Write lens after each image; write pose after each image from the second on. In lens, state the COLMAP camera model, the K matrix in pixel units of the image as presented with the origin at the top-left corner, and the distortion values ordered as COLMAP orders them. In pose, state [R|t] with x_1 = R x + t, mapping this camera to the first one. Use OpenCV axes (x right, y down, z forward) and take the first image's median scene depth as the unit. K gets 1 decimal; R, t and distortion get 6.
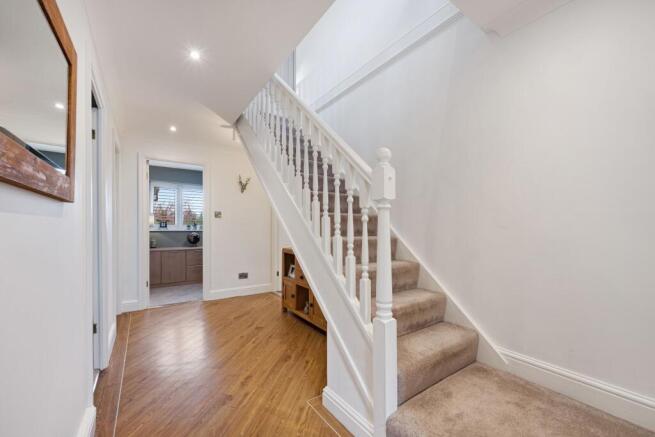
lens RADIAL K [[259.8, 0, 327.8], [0, 259.8, 223.1], [0, 0, 1]] dist [0.000931, -0.000006]
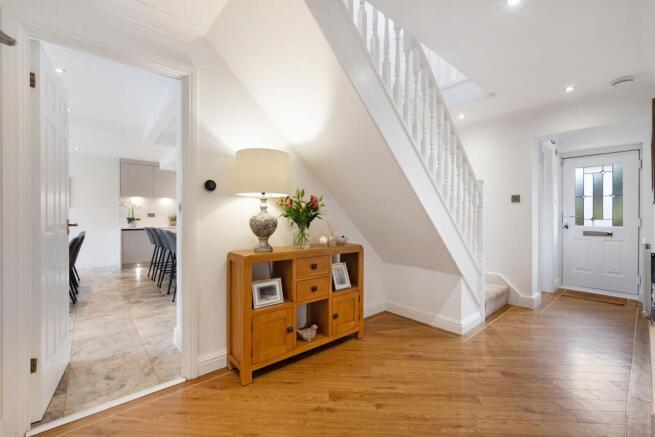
lens RADIAL K [[259.8, 0, 328.1], [0, 259.8, 219.7], [0, 0, 1]] dist [0.000931, -0.000006]
pose [[-0.066624, 0.000369, 0.997778, -1.060653], [-0.008383, 0.999964, -0.000930, 0.028820], [-0.997743, -0.008426, -0.066619, 1.358809]]
